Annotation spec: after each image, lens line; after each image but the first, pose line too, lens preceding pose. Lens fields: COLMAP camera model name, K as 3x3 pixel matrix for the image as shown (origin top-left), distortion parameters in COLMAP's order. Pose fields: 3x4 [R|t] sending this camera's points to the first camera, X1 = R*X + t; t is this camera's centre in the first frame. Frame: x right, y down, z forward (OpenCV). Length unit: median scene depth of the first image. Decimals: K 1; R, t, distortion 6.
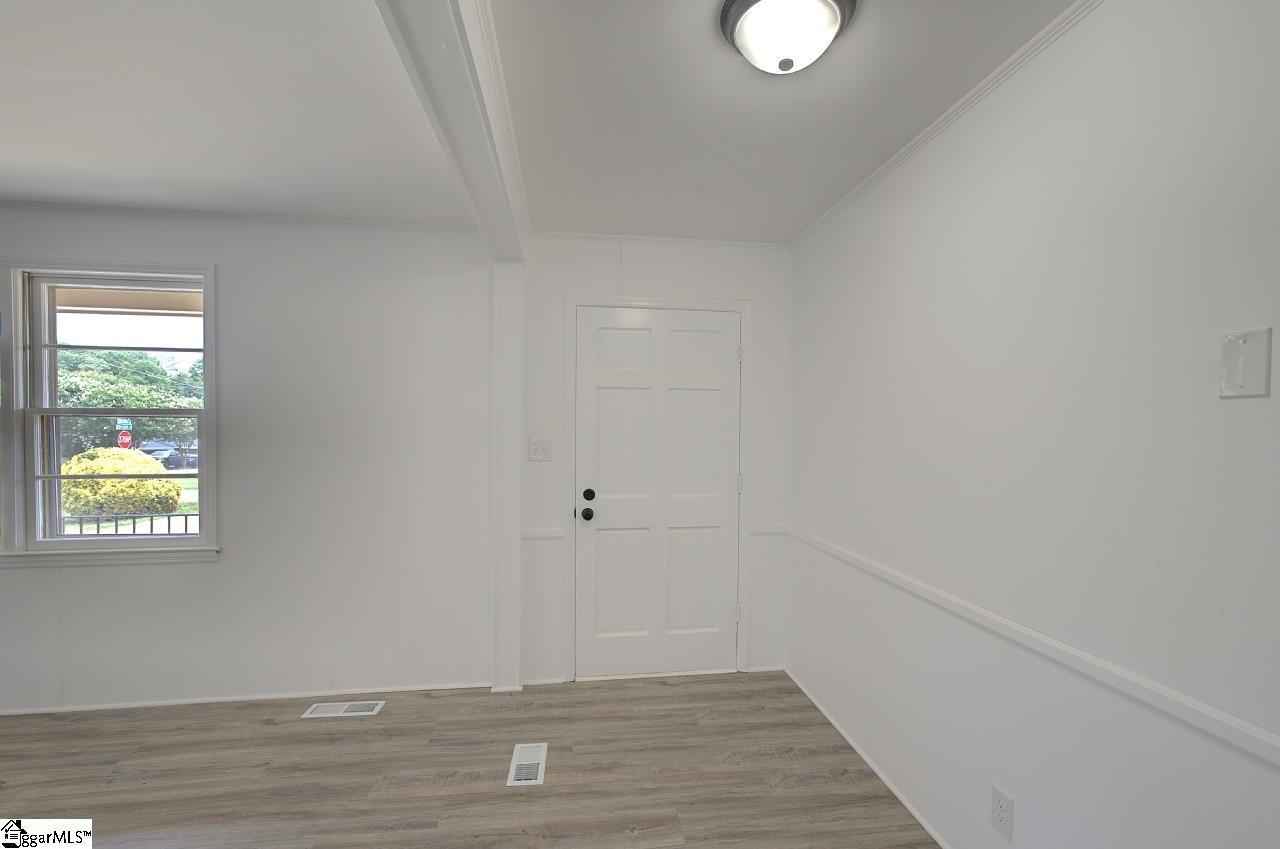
lens RADIAL K [[572.9, 0, 647.3], [0, 572.9, 440.3], [0, 0, 1]] dist [0.001851, 0.000653]
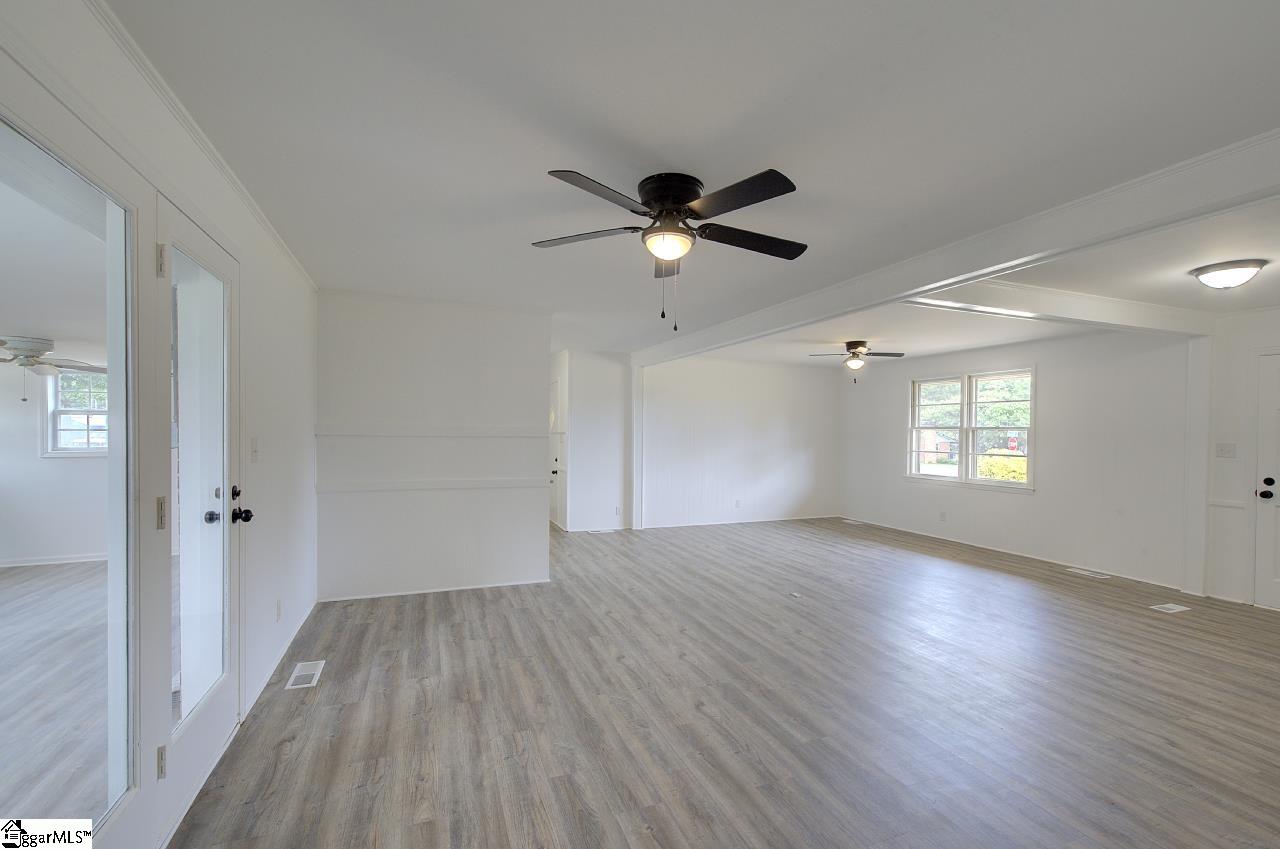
lens RADIAL K [[559.1, 0, 646.5], [0, 559.1, 440.5], [0, 0, 1]] dist [0.000489, 0.001381]
pose [[0.245618, 0.014845, -0.969253, 1.011631], [-0.027309, 0.999592, 0.008389, 0.023384], [0.968982, 0.024409, 0.245923, -1.020646]]
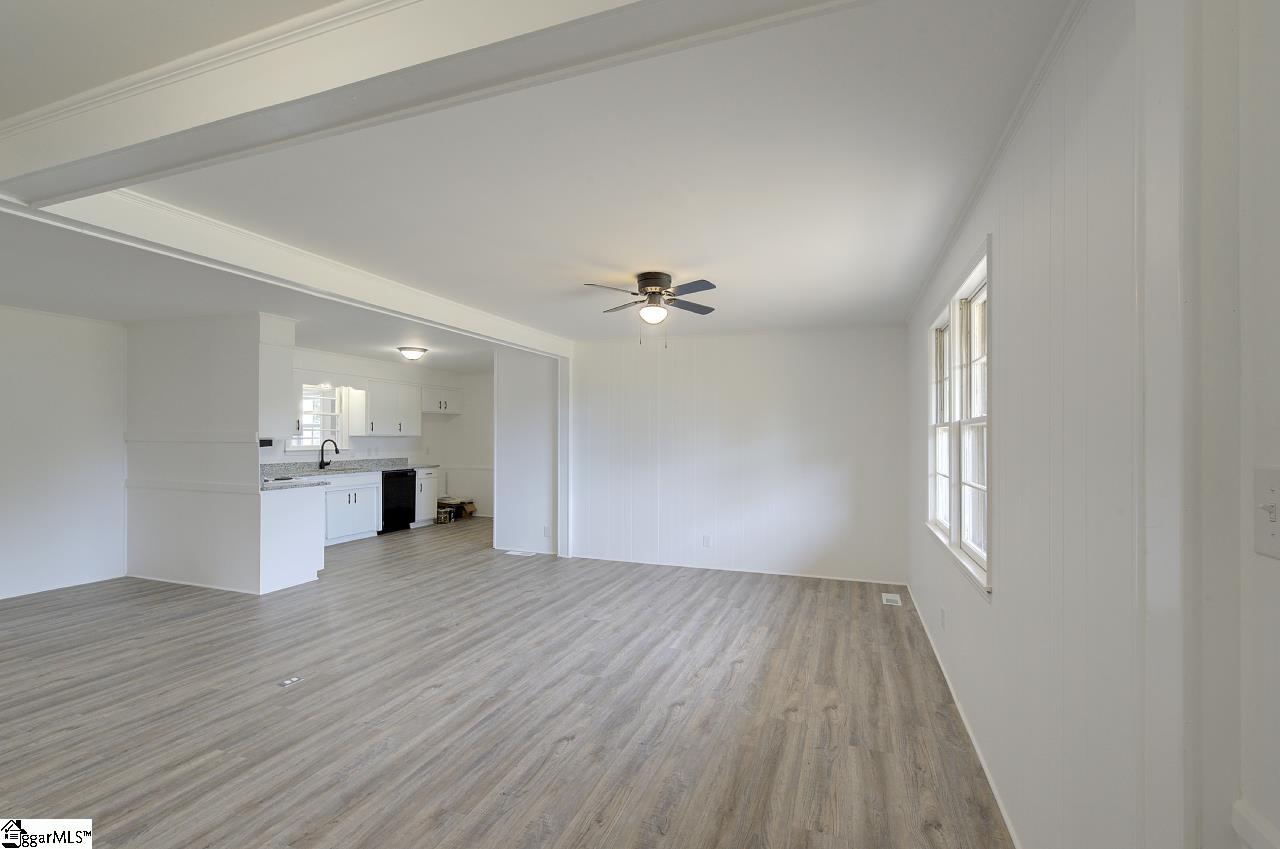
lens RADIAL K [[553.6, 0, 641.5], [0, 553.6, 432.5], [0, 0, 1]] dist [0.001144, 0.000804]
pose [[-0.465701, -0.014353, -0.884826, 0.162068], [-0.021927, 0.999749, -0.004677, -0.012806], [0.884670, 0.017223, -0.465899, 0.941287]]
